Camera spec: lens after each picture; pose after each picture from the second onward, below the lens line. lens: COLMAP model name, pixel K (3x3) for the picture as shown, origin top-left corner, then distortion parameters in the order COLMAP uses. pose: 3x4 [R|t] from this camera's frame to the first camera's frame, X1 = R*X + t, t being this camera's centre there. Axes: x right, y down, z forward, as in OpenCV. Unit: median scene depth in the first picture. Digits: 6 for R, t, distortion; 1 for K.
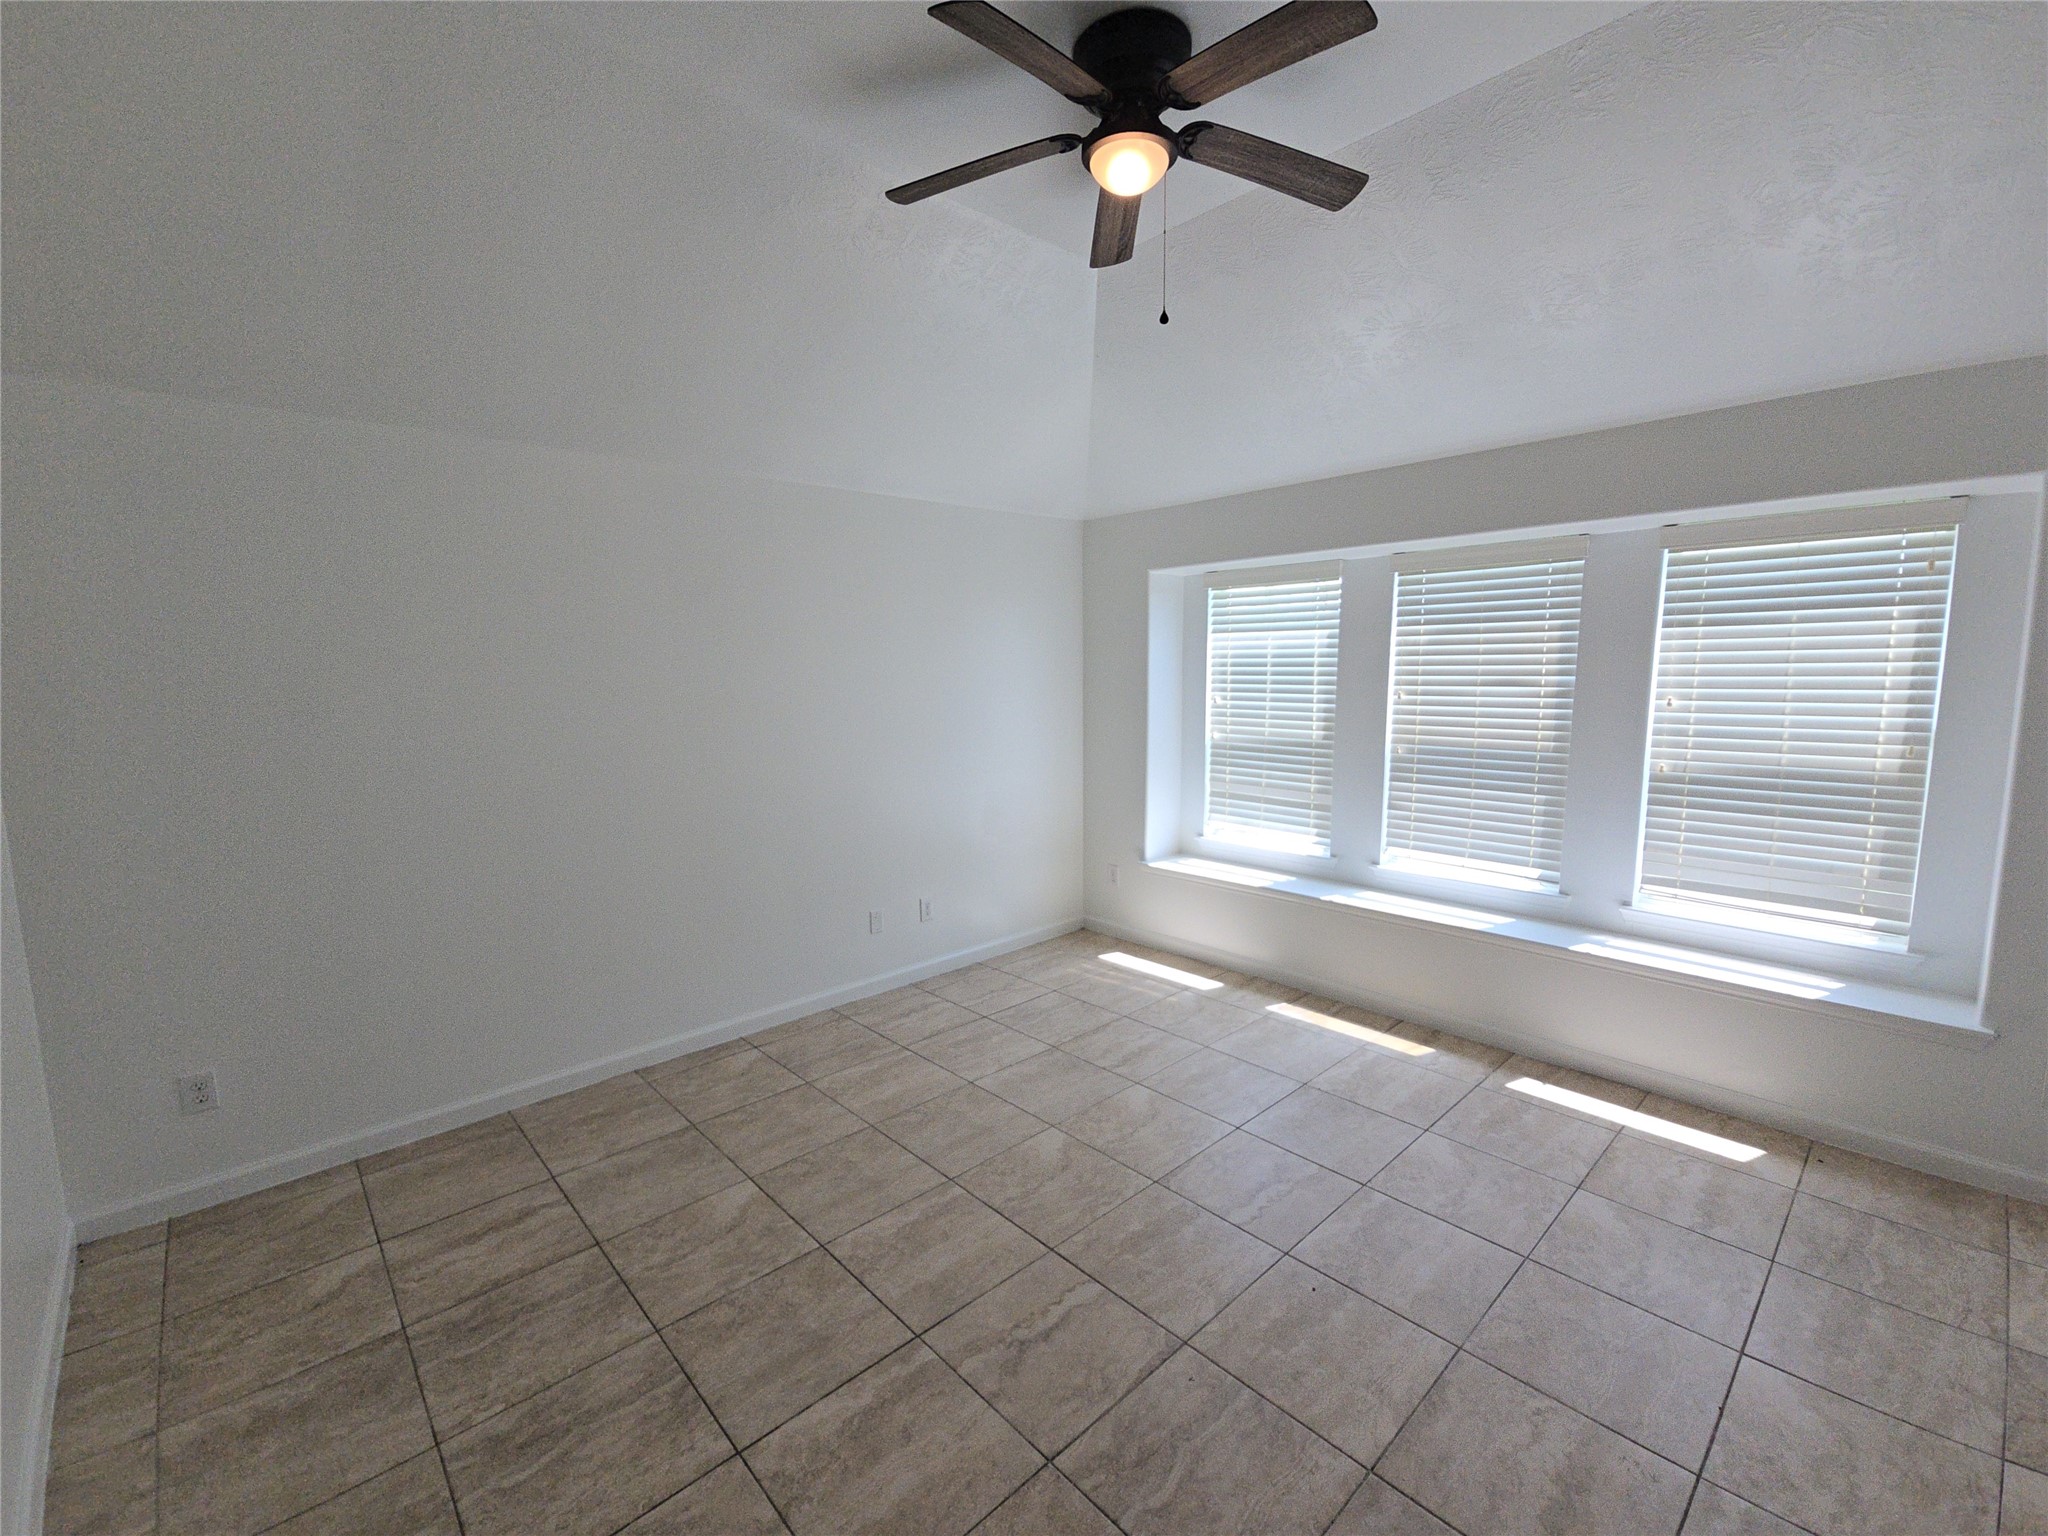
lens RADIAL K [[865.0, 0, 1020.8], [0, 865.0, 778.8], [0, 0, 1]] dist [-0.003471, -0.000545]
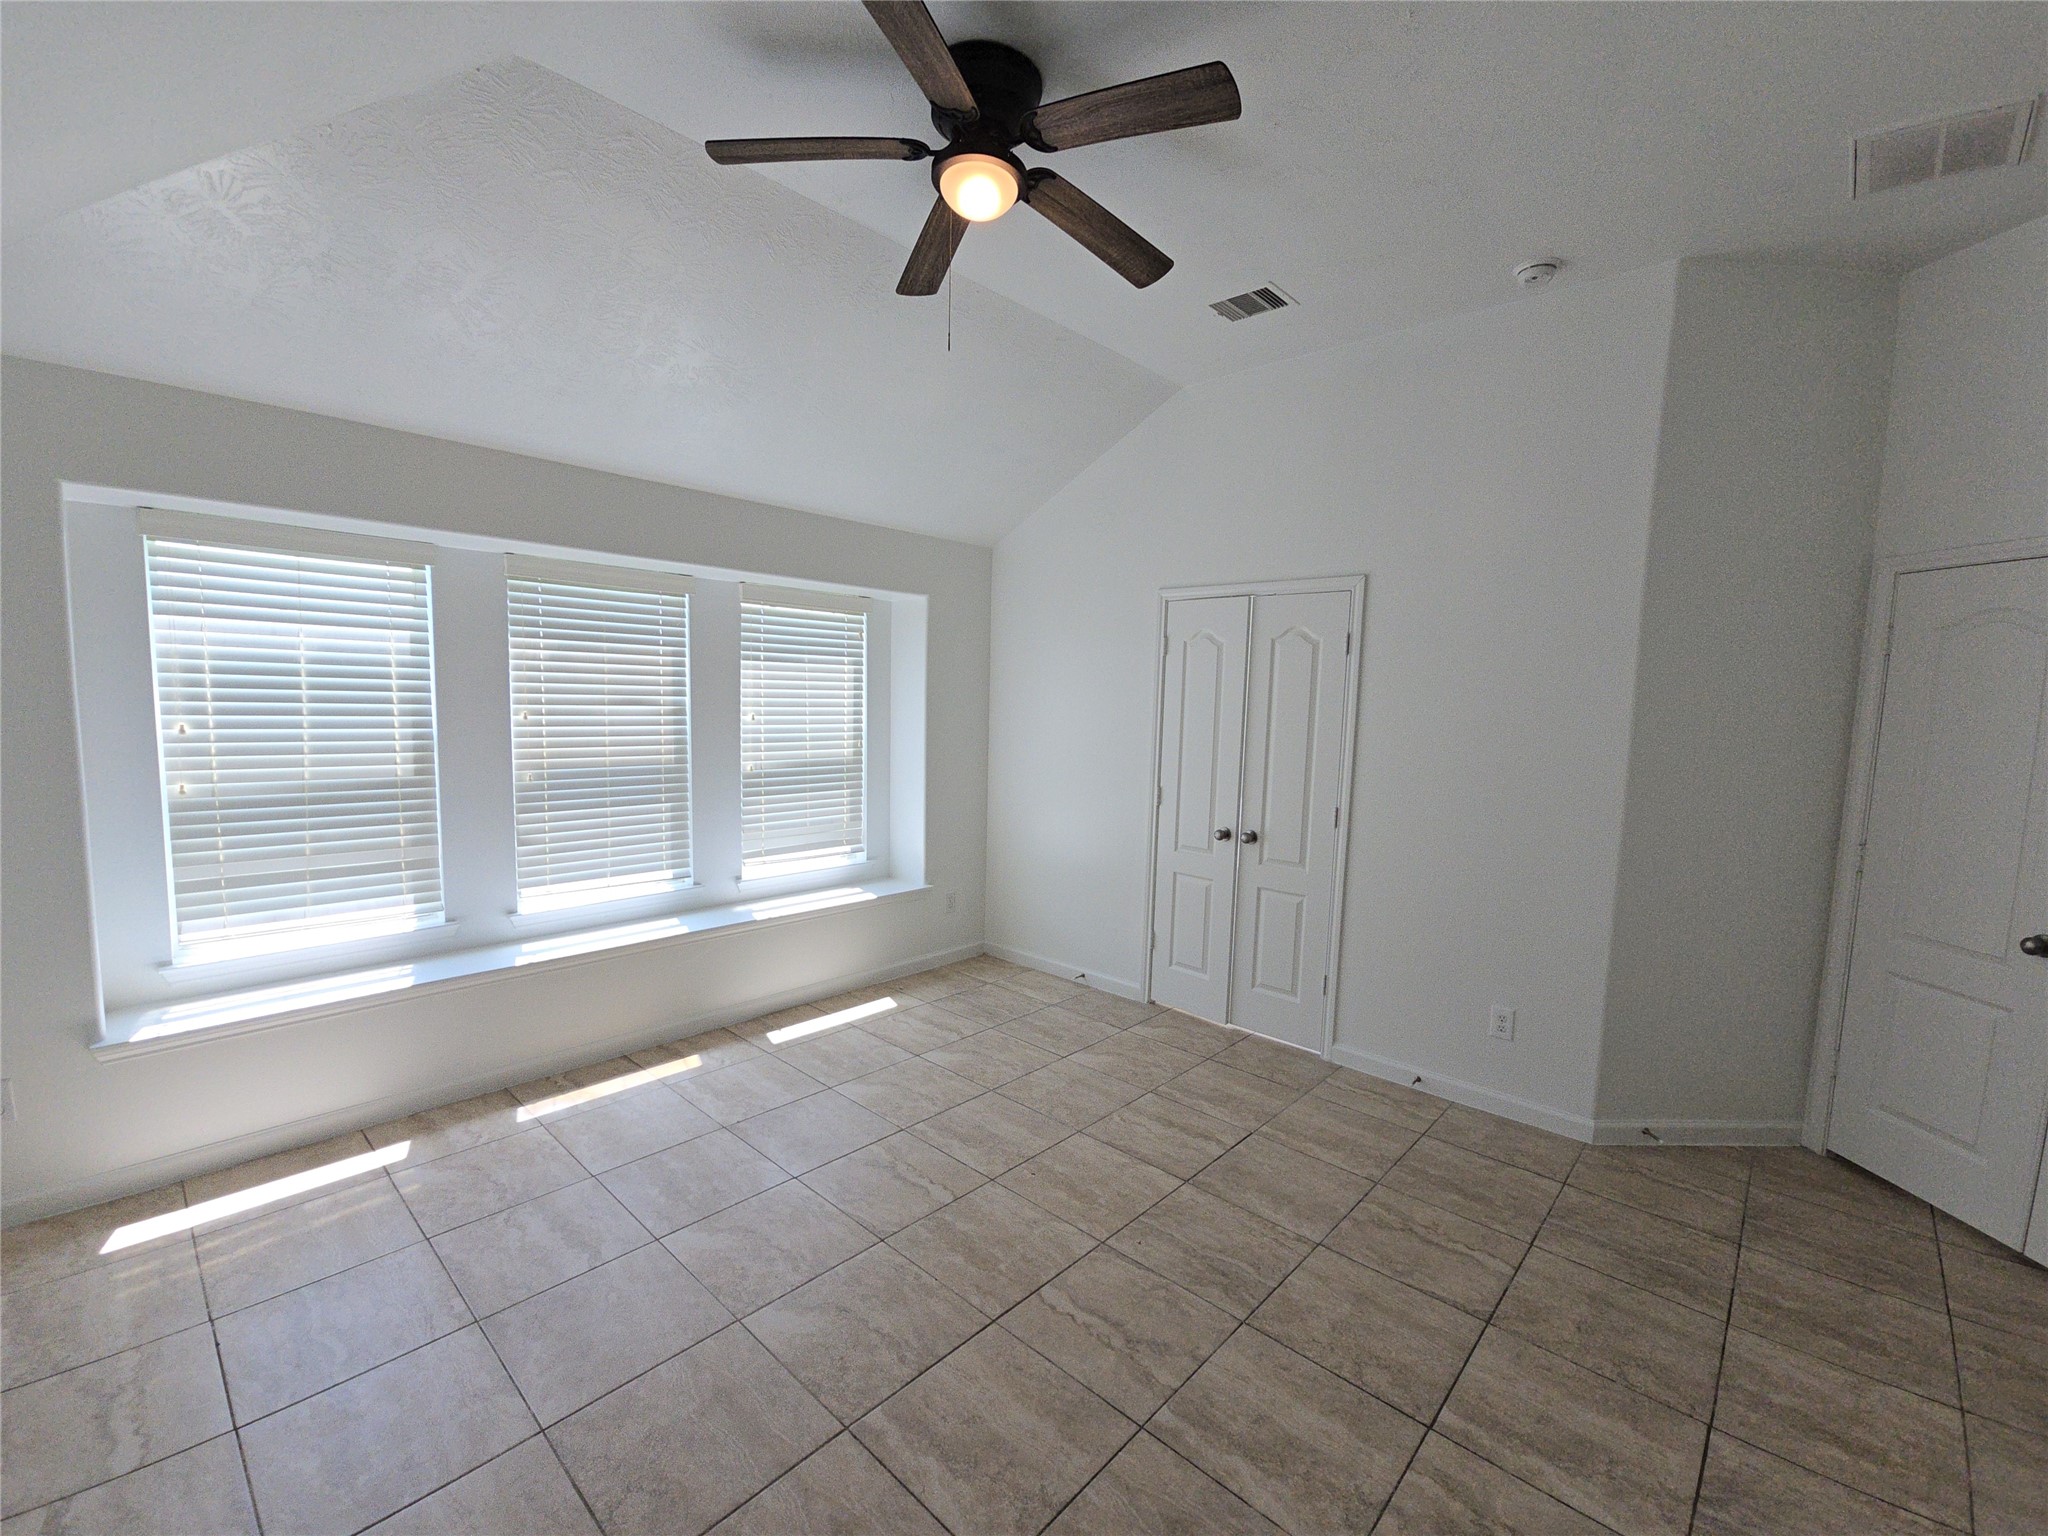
lens RADIAL K [[862.1, 0, 1020.3], [0, 862.1, 778.0], [0, 0, 1]] dist [-0.001114, -0.000474]
pose [[-0.078352, -0.085674, 0.993238, -0.549913], [0.103974, 0.990165, 0.093611, -0.072287], [-0.991489, 0.110606, -0.068673, 0.646946]]
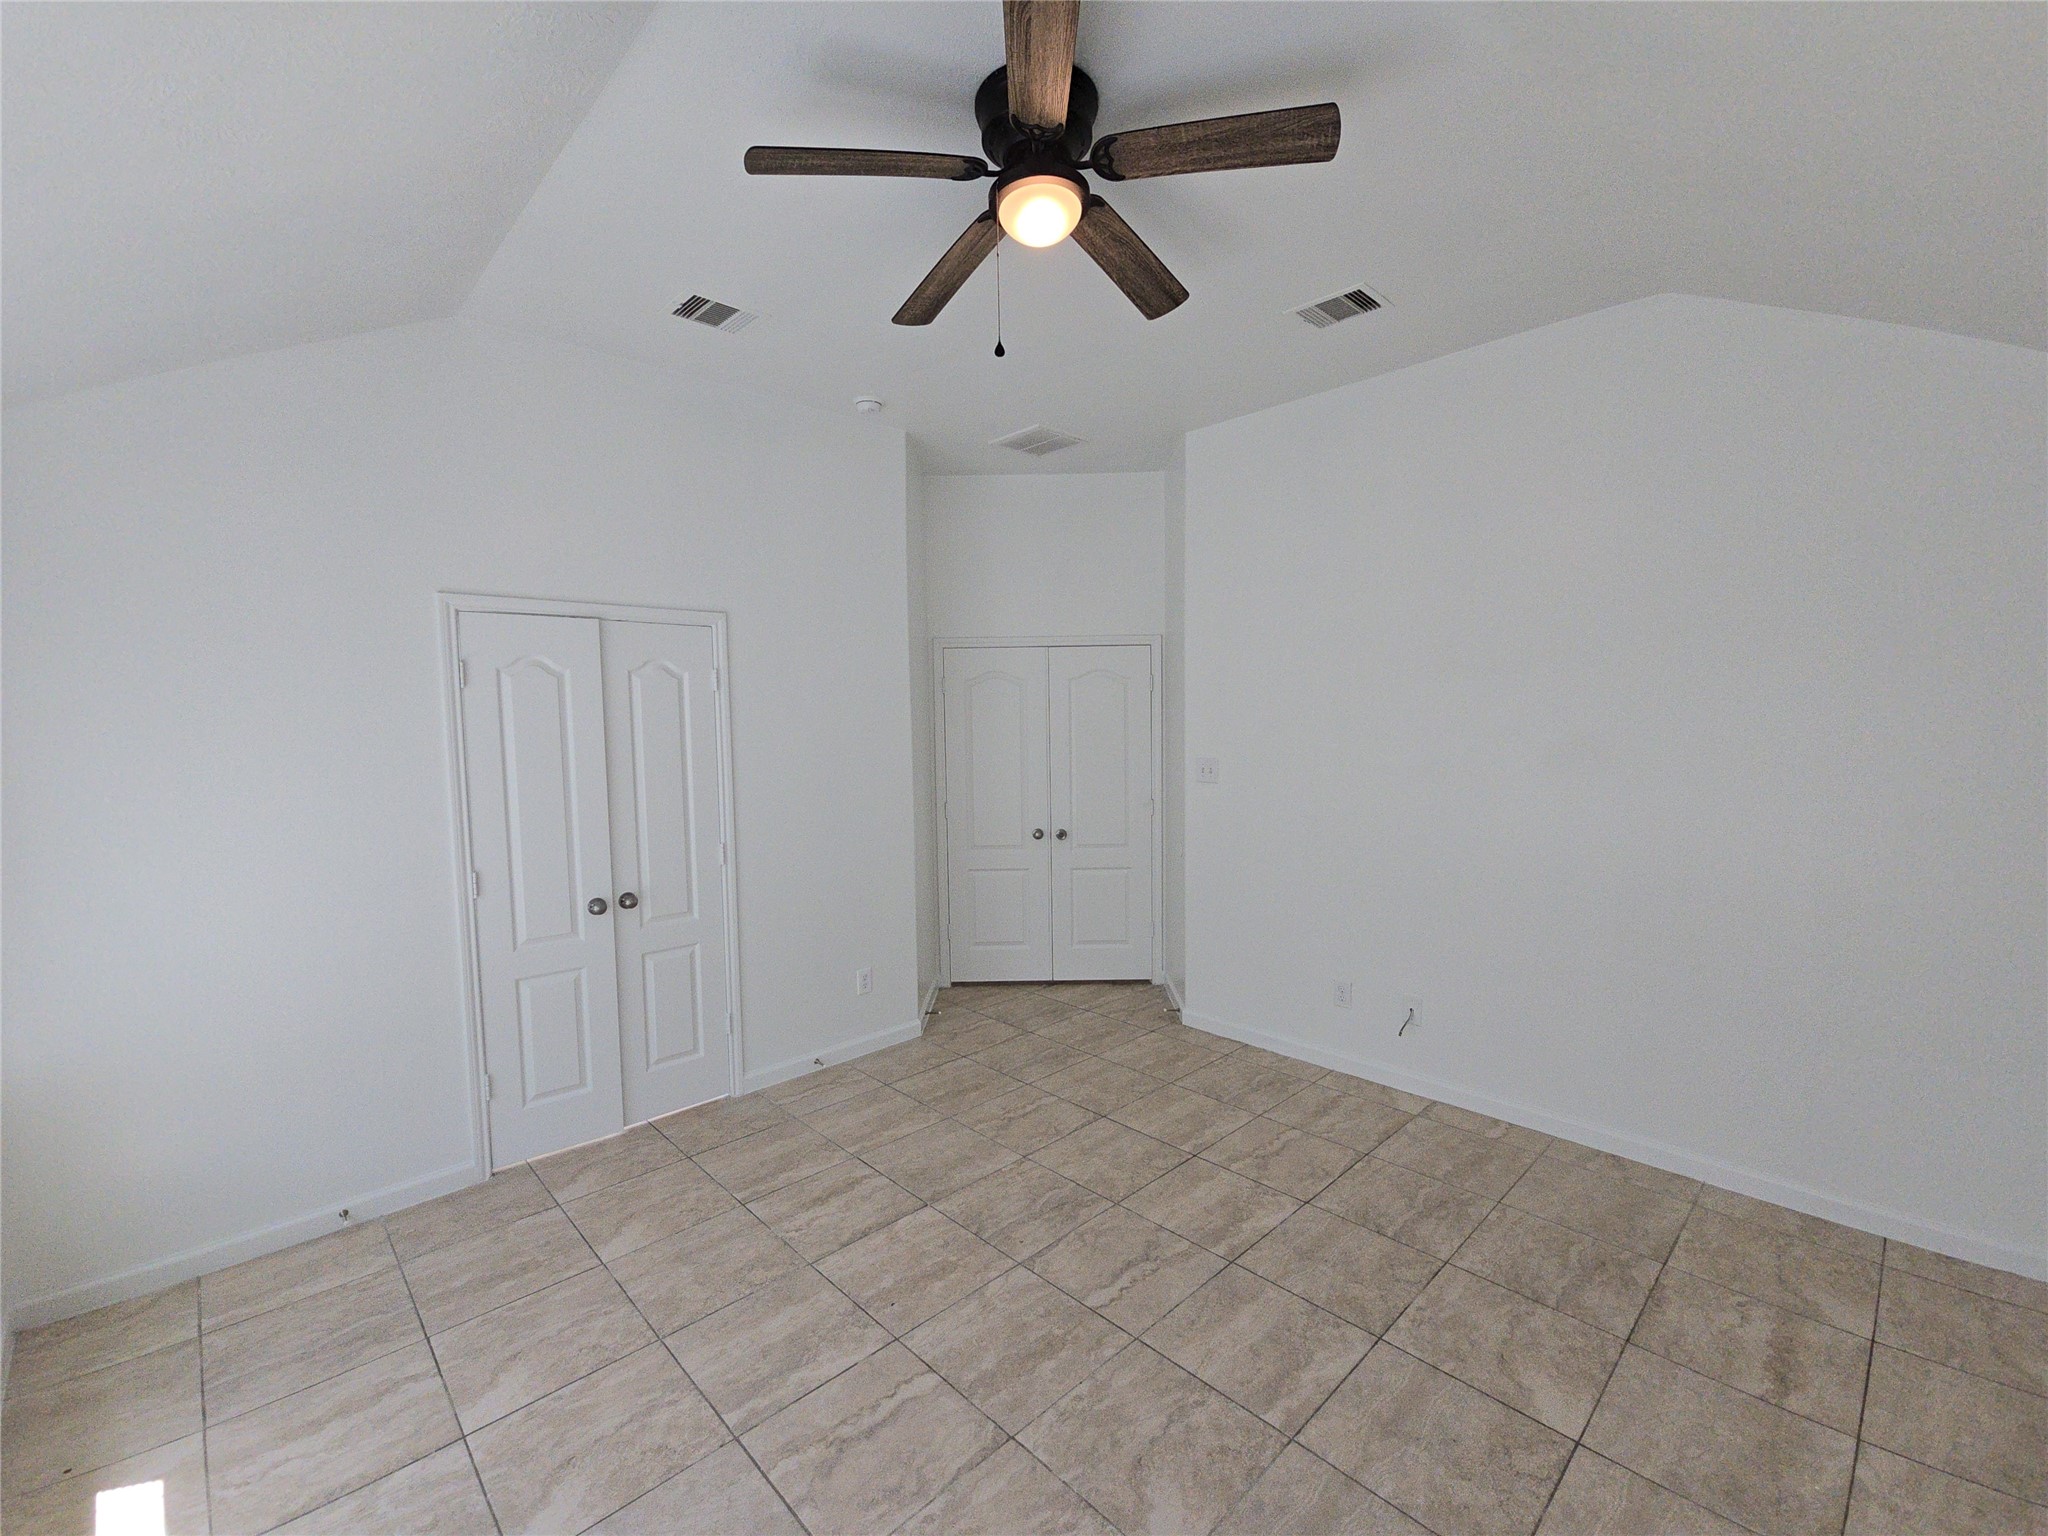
lens RADIAL K [[862.1, 0, 1020.3], [0, 862.1, 778.0], [0, 0, 1]] dist [-0.001114, -0.000474]
pose [[-0.999398, 0.032031, -0.013299, 0.105325], [0.028703, 0.979117, 0.201262, -0.175310], [0.019468, 0.200760, -0.979447, 1.207070]]
